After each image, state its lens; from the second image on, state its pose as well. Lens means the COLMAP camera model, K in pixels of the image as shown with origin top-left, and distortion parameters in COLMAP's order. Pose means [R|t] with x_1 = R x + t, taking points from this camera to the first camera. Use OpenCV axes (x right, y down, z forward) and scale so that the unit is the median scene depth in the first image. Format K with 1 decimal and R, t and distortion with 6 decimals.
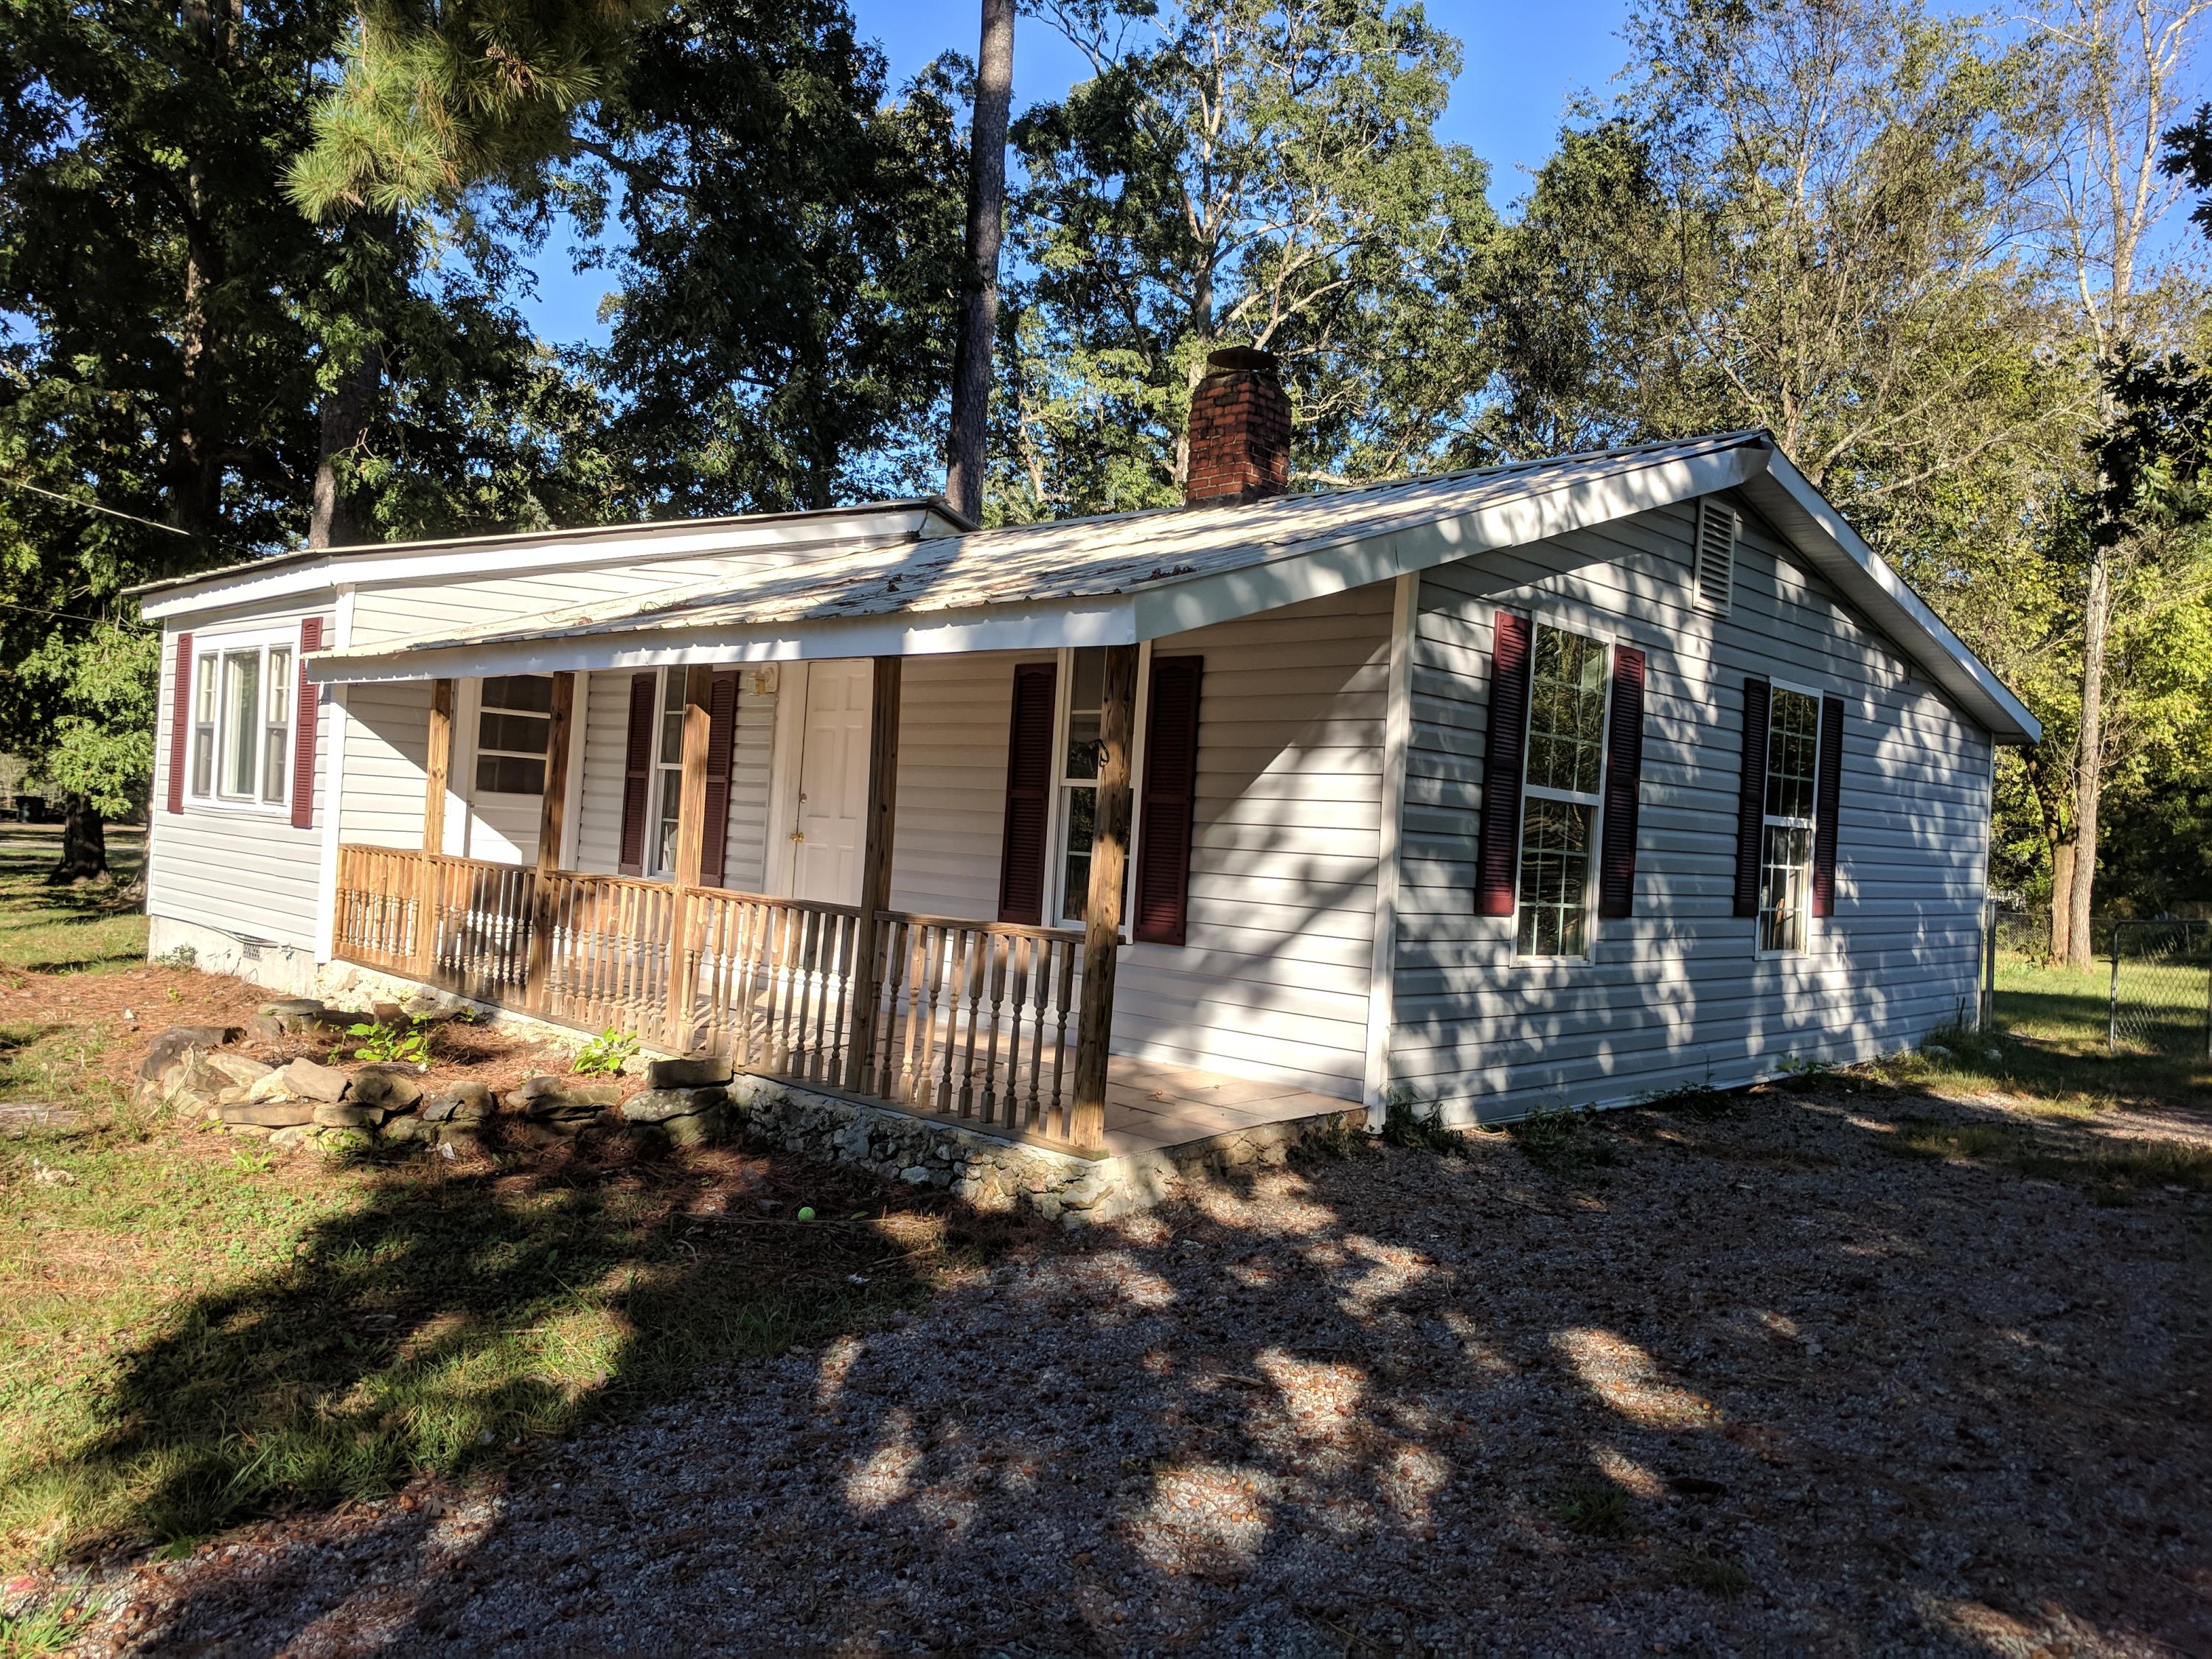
lens RADIAL K [[1684.3, 0, 1104.9], [0, 1684.3, 827.5], [0, 0, 1]] dist [0.006610, -0.000235]
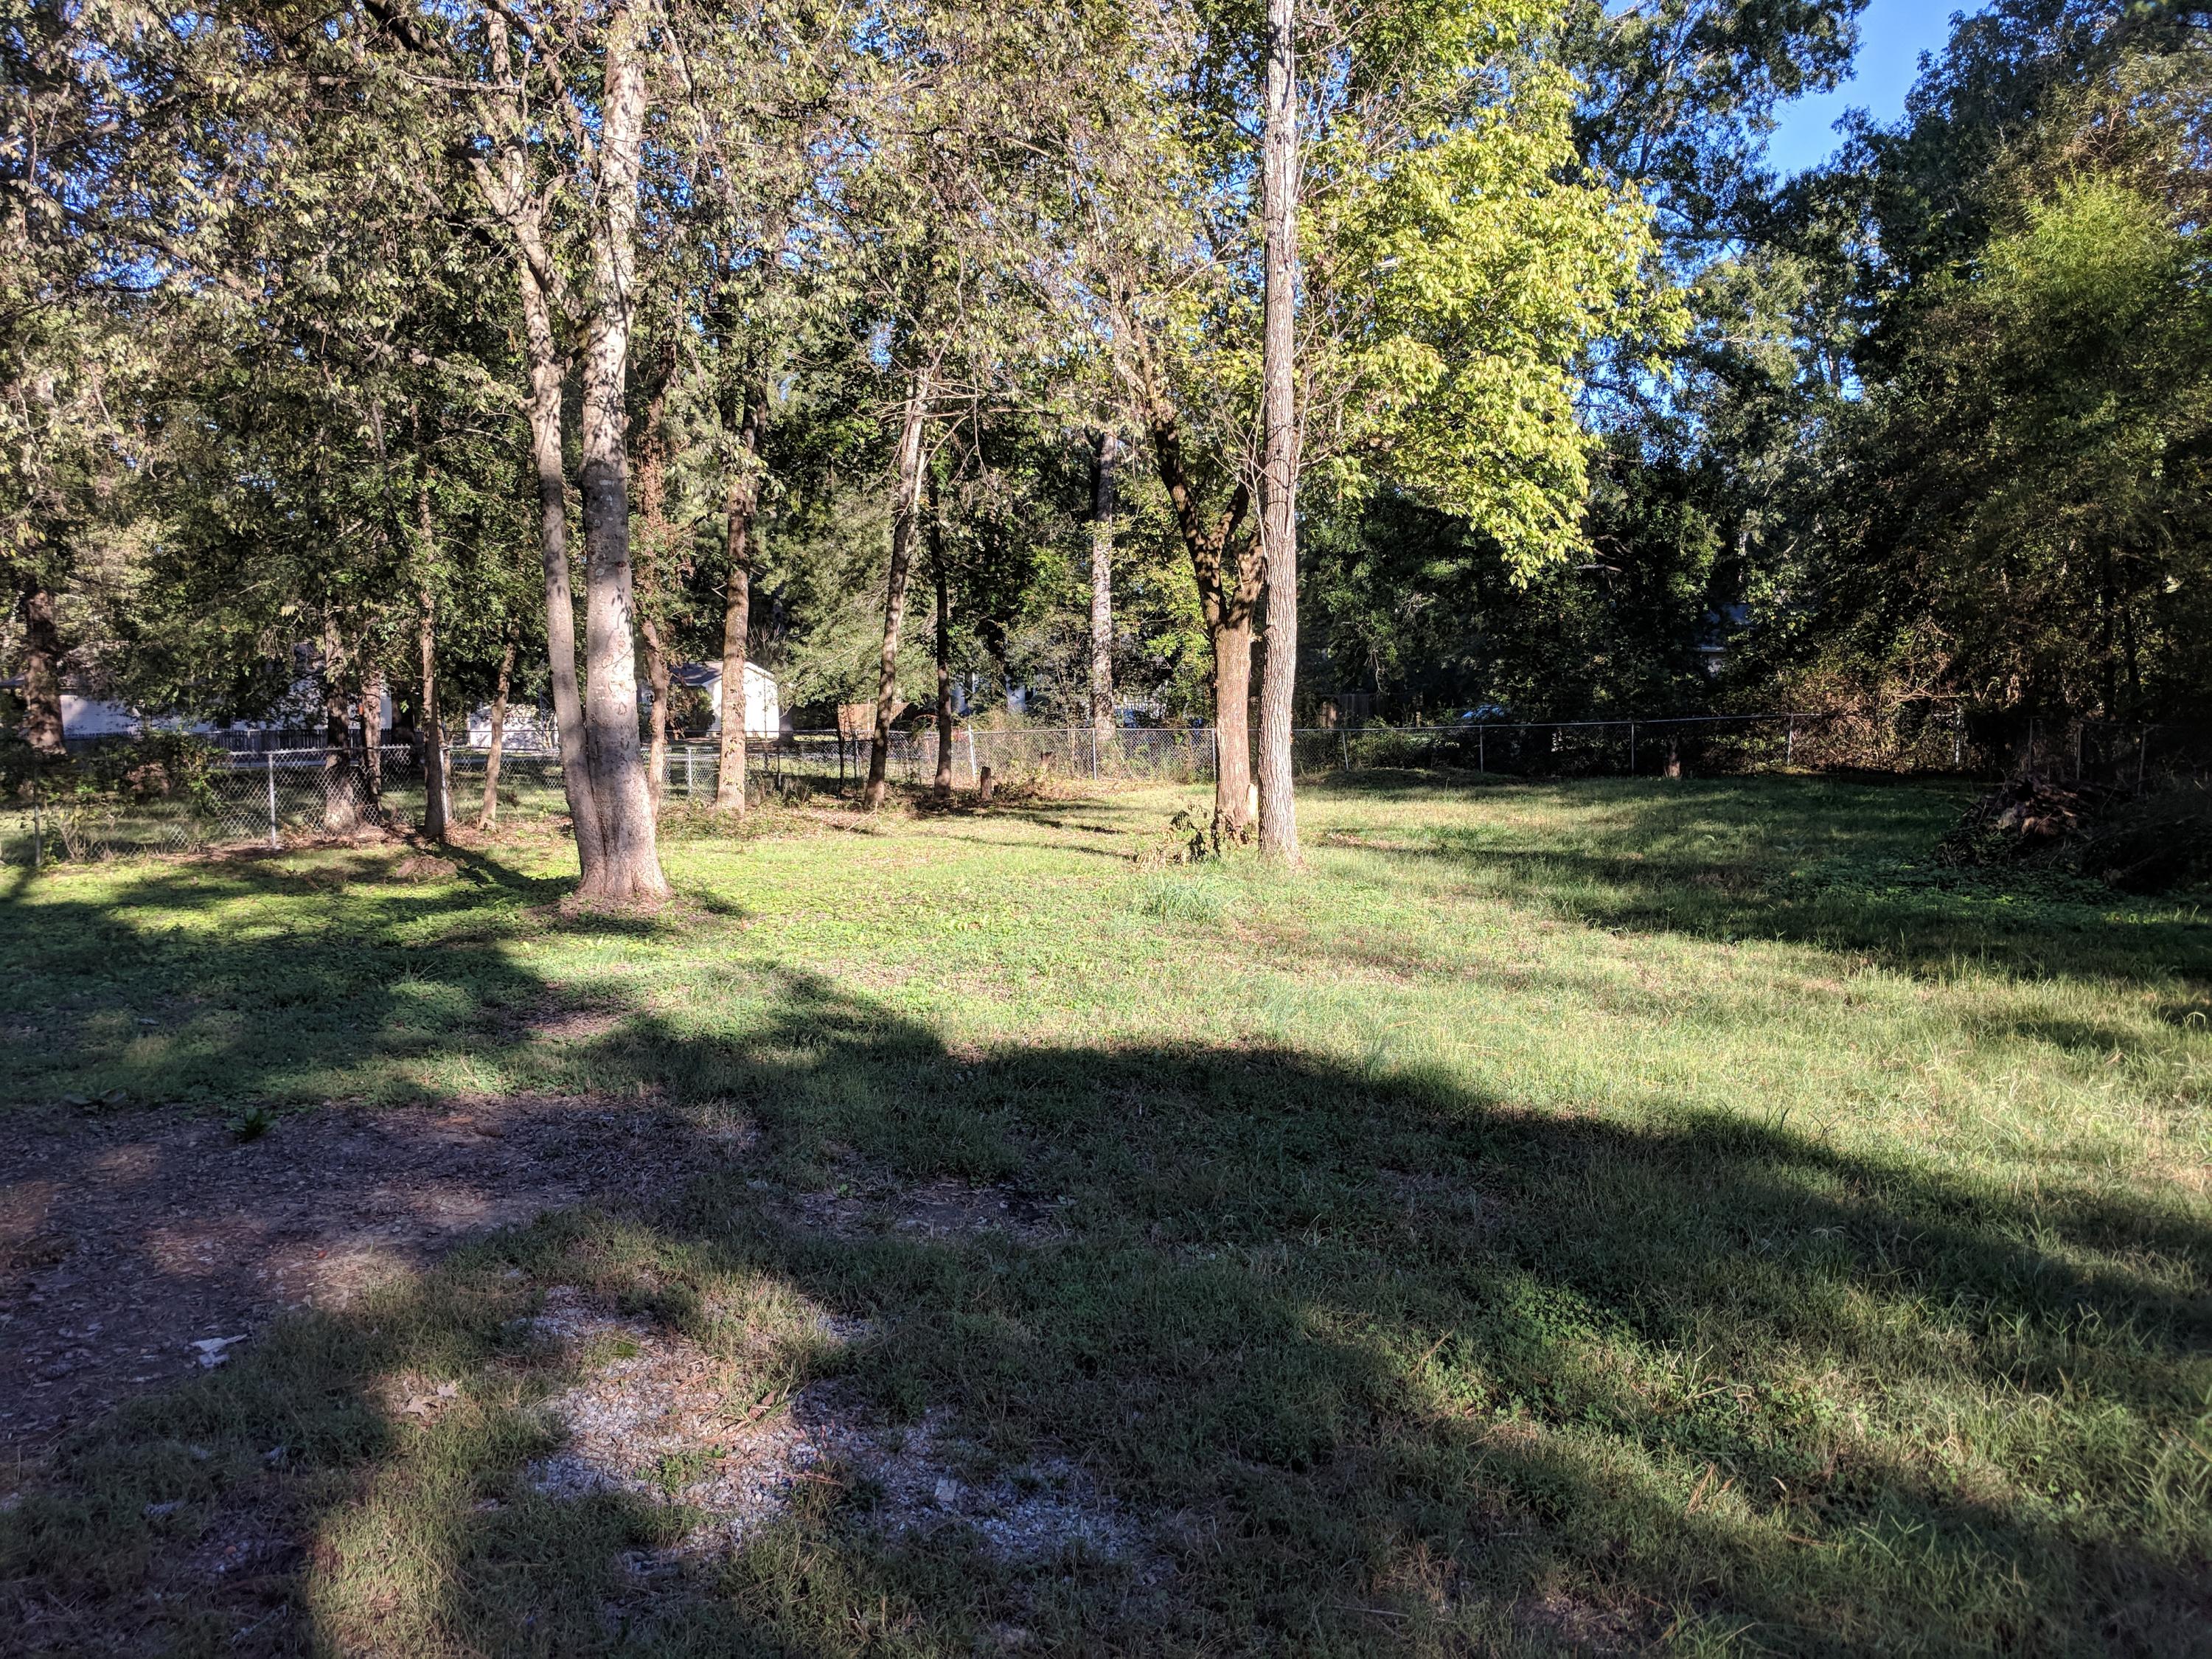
lens RADIAL K [[1684.3, 0, 1106.1], [0, 1684.3, 829.8], [0, 0, 1]] dist [0.006610, -0.000235]
pose [[0.889994, -0.097587, 0.445407, 0.251790], [0.052465, 0.992258, 0.112567, 0.012050], [-0.452943, -0.076816, 0.888224, 0.476414]]
